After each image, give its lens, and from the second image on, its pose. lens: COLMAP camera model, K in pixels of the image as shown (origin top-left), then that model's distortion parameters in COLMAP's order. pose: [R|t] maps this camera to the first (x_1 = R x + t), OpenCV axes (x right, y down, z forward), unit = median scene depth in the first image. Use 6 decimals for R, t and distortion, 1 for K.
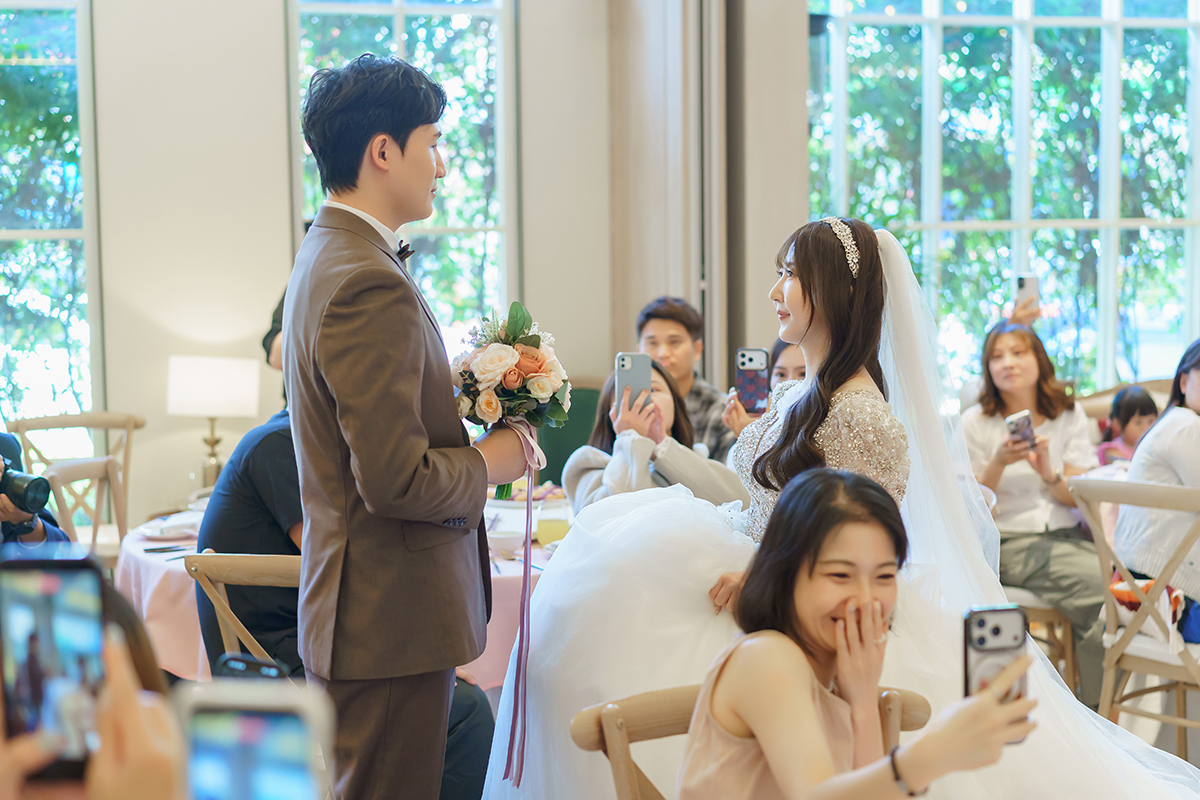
lens RADIAL K [[1955.3, 0, 600.0], [0, 1955.3, 400.0], [0, 0, 1]] dist [-0.052716, -0.146385]
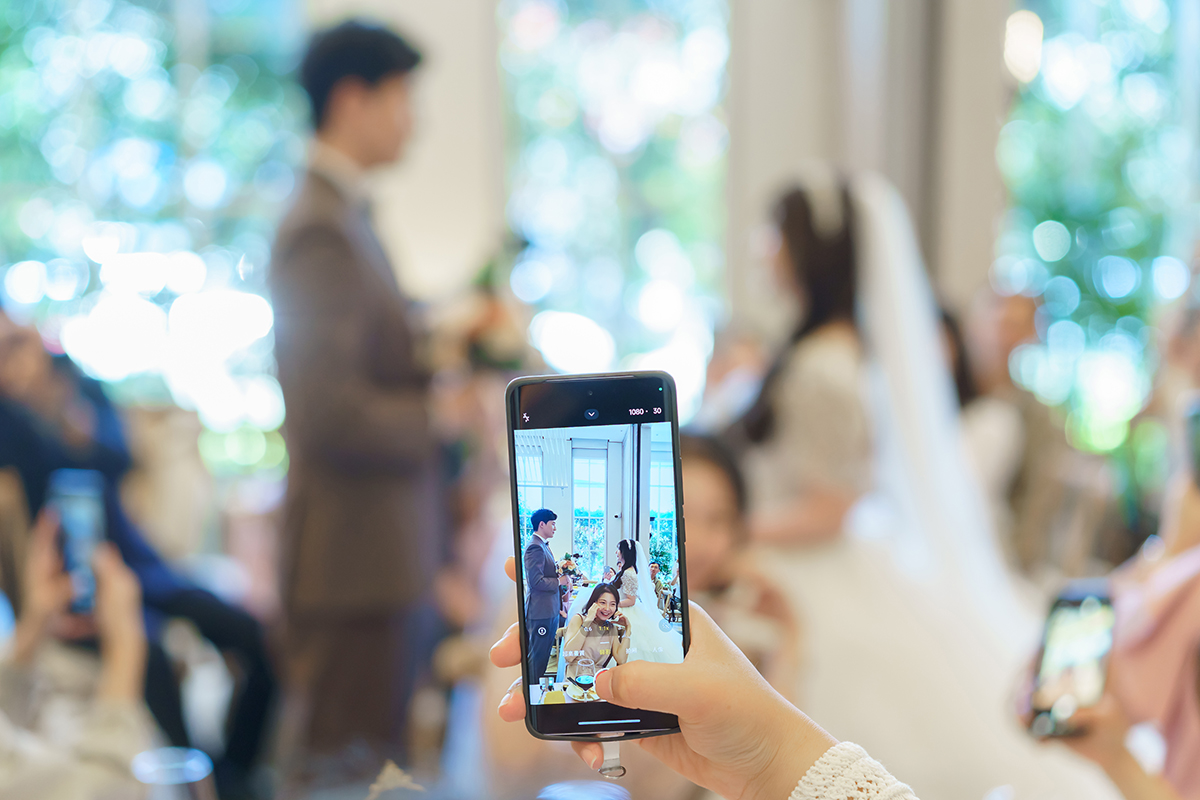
lens RADIAL K [[1955.3, 0, 600.0], [0, 1955.3, 400.0], [0, 0, 1]] dist [-0.052716, -0.146385]
pose [[0.998880, 0.044119, 0.017074, -0.060469], [-0.044491, 0.998766, 0.022090, -0.587817], [-0.016079, -0.022825, 0.999610, -4.357098]]
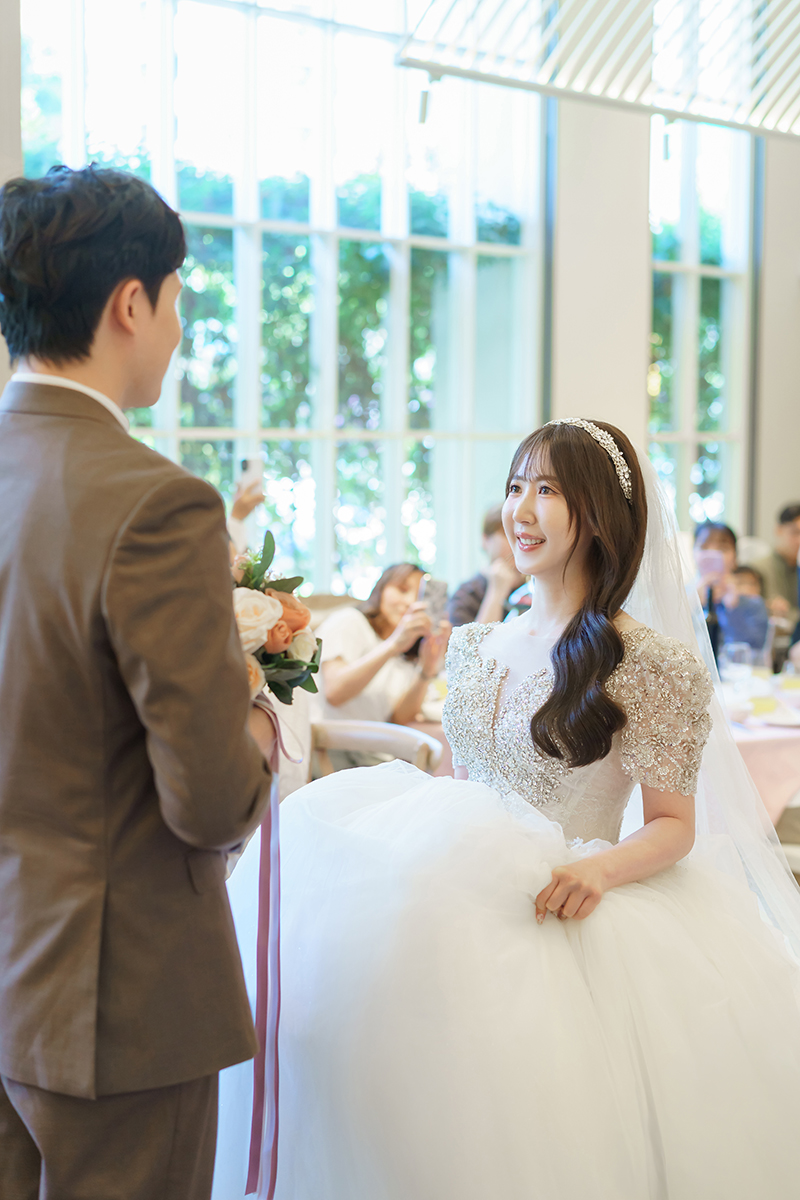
lens RADIAL K [[1955.3, 0, 400.0], [0, 1955.3, 600.0], [0, 0, 1]] dist [-0.052716, -0.146385]
pose [[0.775861, -0.026571, 0.630344, -0.468487], [0.035186, 0.999380, -0.001182, -0.020951], [-0.629922, 0.023097, 0.776315, 0.417326]]
